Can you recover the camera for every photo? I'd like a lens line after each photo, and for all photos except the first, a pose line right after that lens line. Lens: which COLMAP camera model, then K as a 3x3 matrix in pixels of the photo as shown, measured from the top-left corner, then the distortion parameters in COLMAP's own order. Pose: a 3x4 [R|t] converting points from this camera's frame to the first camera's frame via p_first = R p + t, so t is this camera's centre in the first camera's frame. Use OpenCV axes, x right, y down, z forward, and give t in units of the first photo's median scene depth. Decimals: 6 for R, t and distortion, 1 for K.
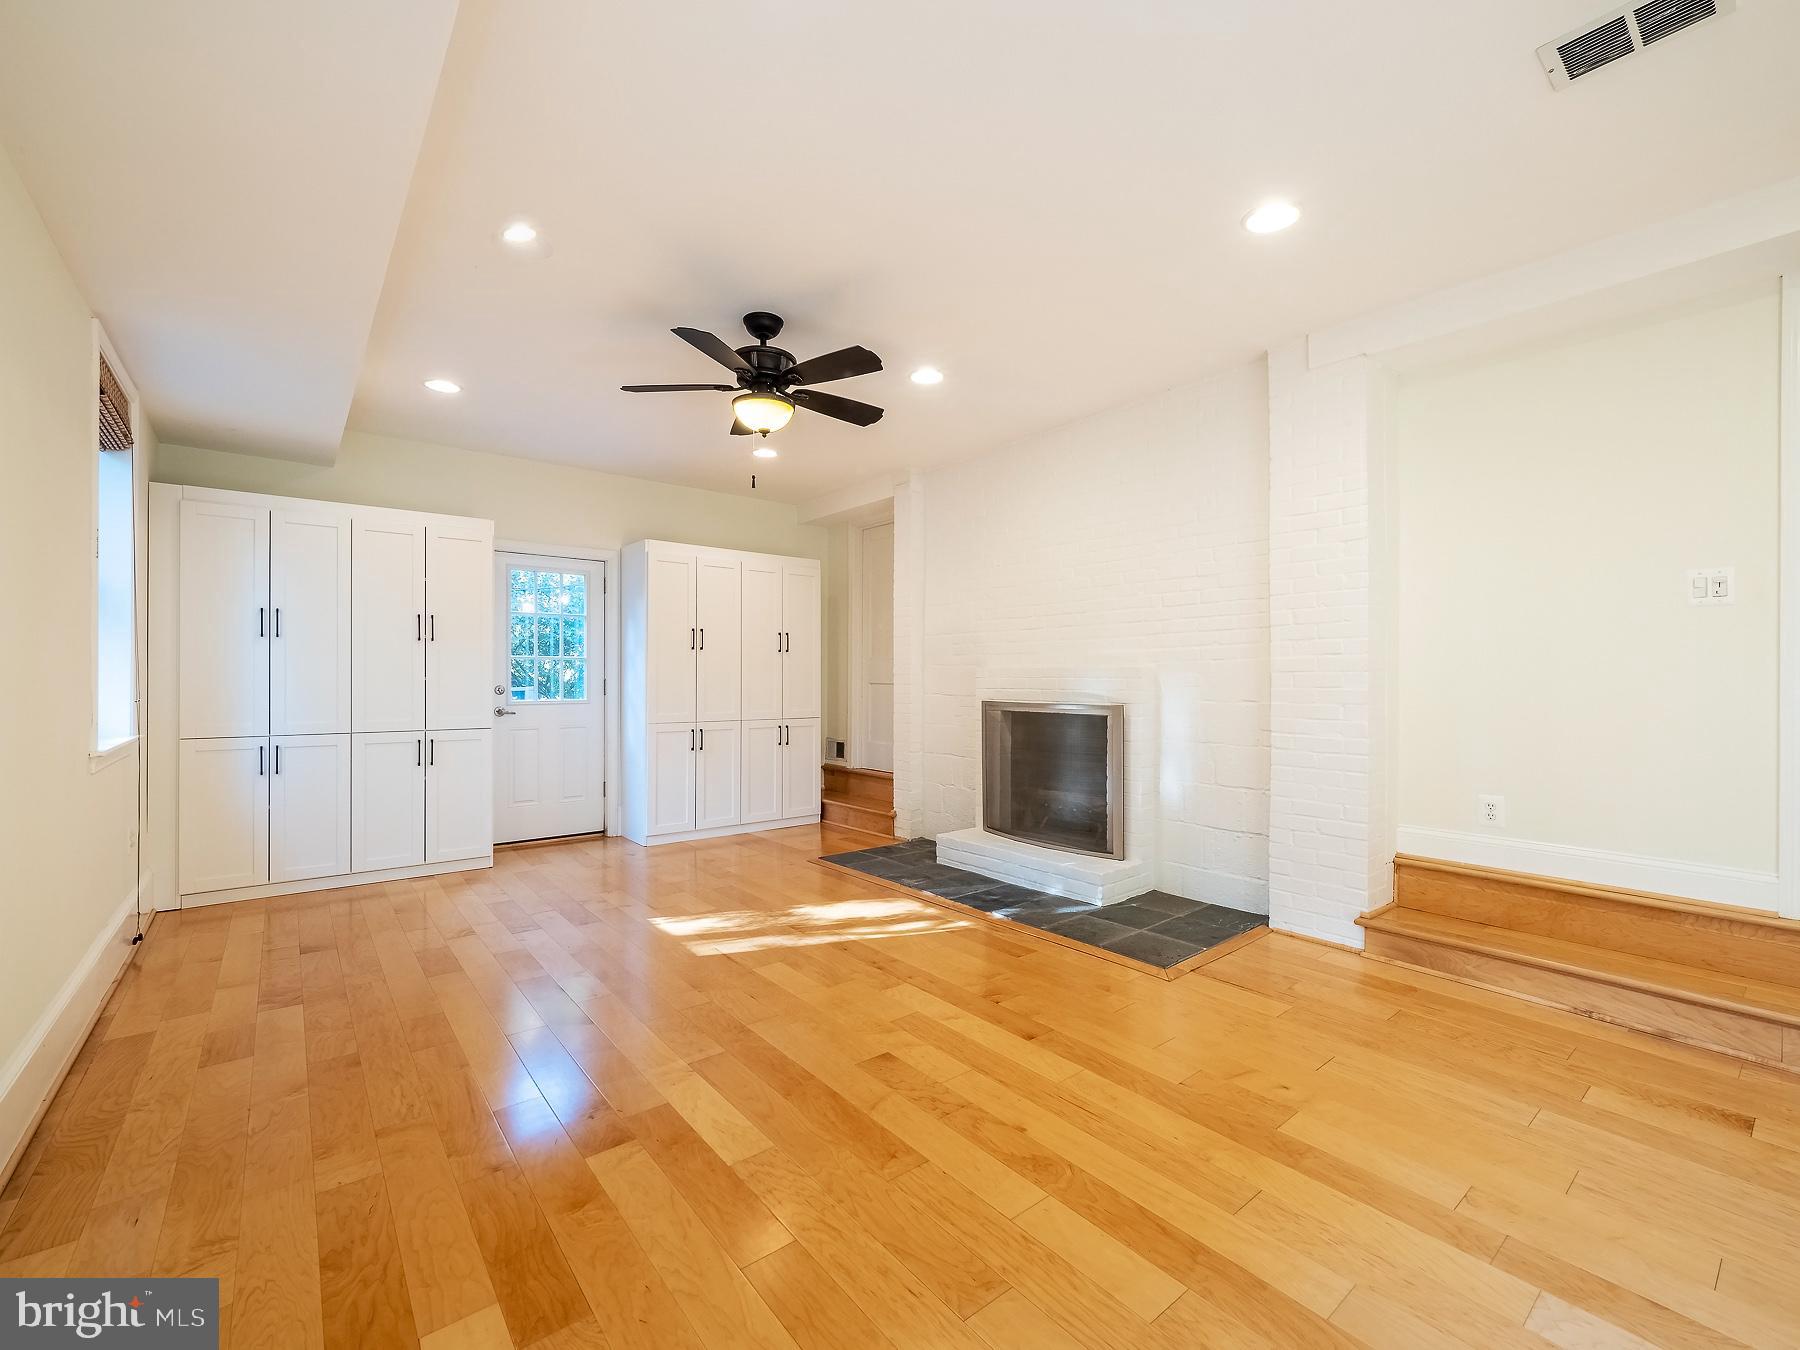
lens RADIAL K [[758.8, 0, 897.7], [0, 758.8, 677.9], [0, 0, 1]] dist [-0.004490, -0.000696]
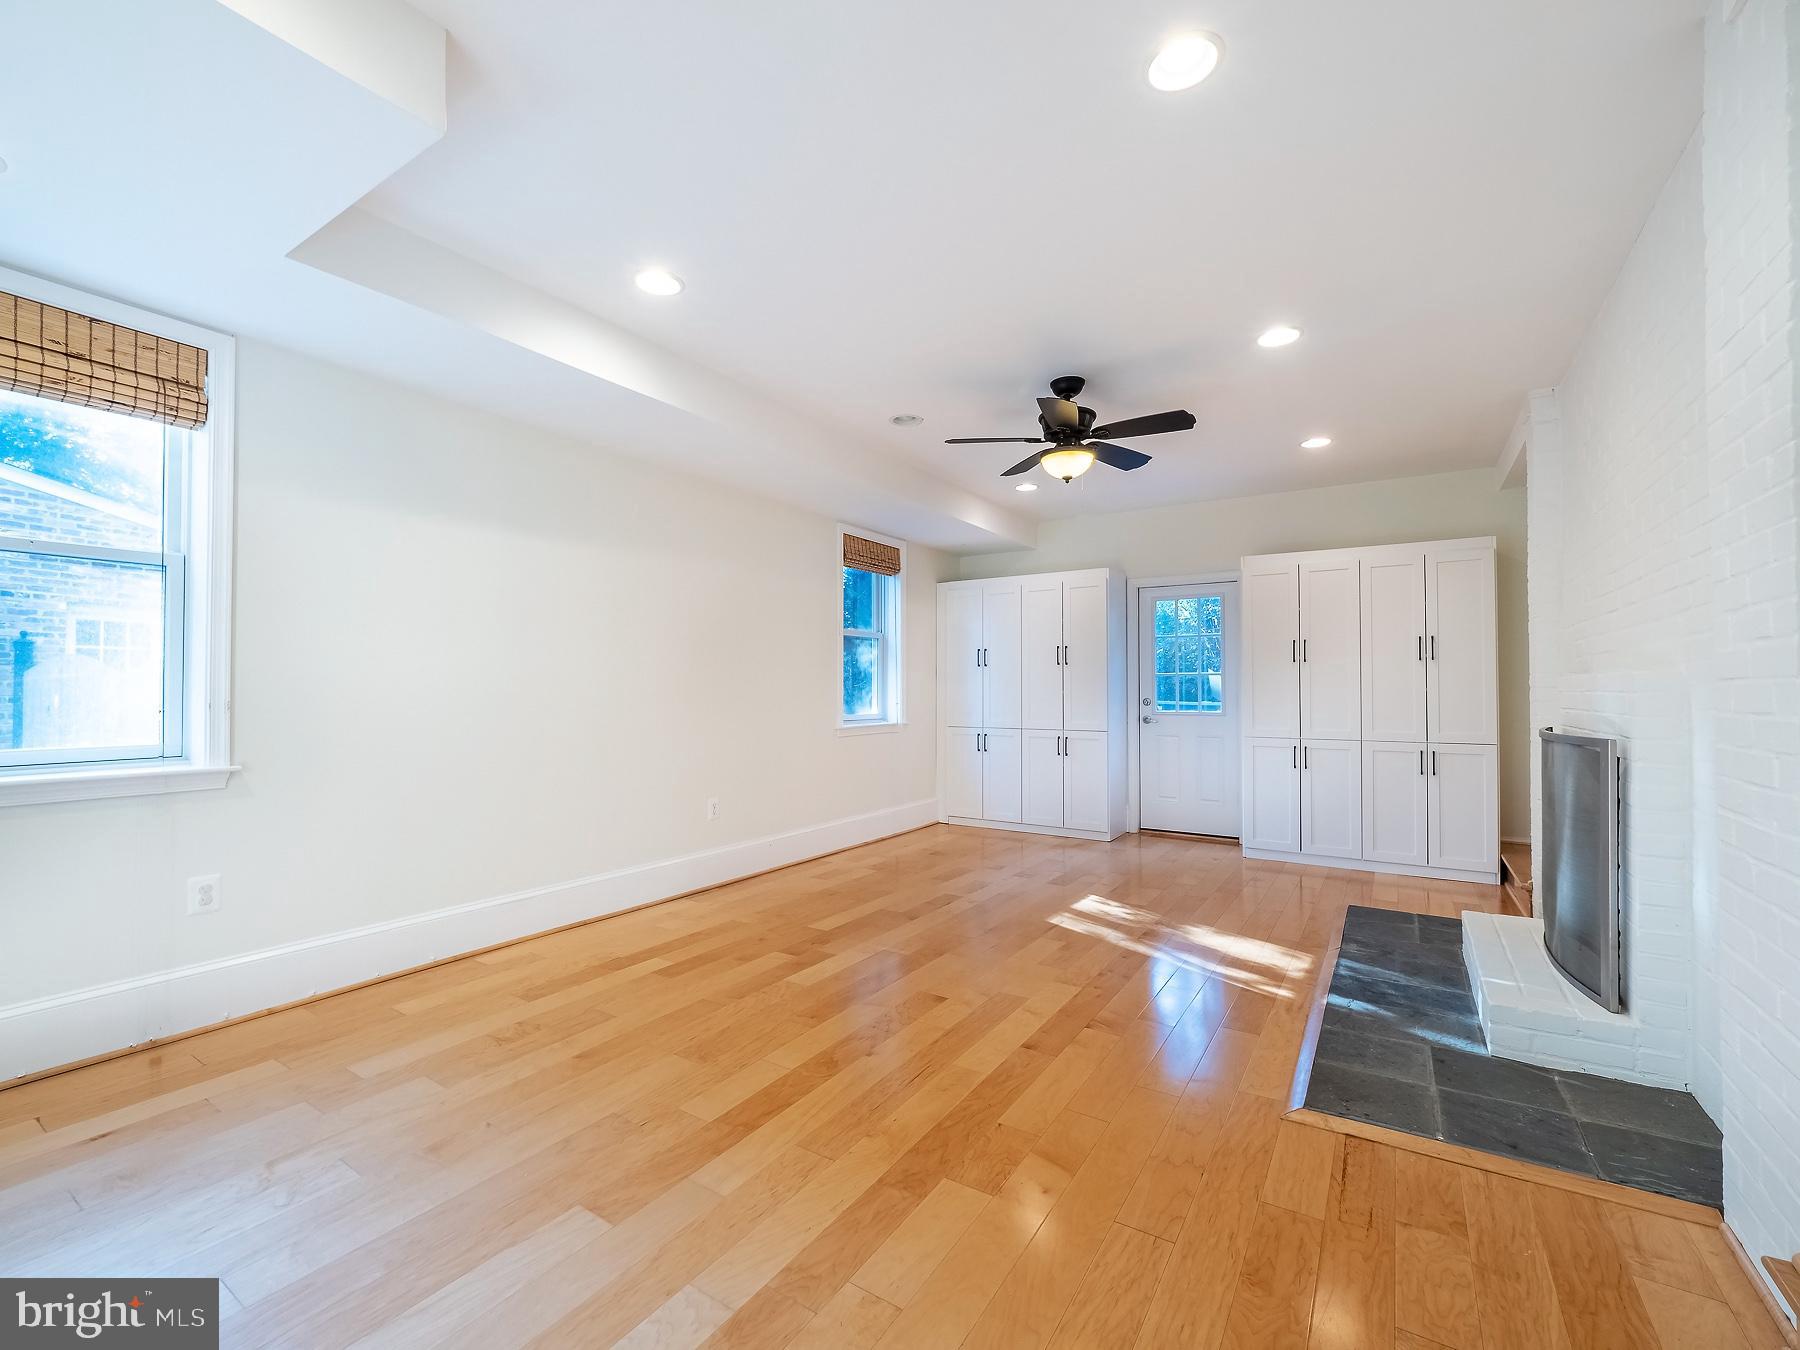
lens RADIAL K [[758.8, 0, 905.6], [0, 758.8, 680.5], [0, 0, 1]] dist [-0.004490, -0.000696]
pose [[0.334543, -0.012111, -0.942303, 0.732648], [-0.002547, 0.999902, -0.013756, -0.001237], [0.942377, 0.007001, 0.334480, 0.341380]]
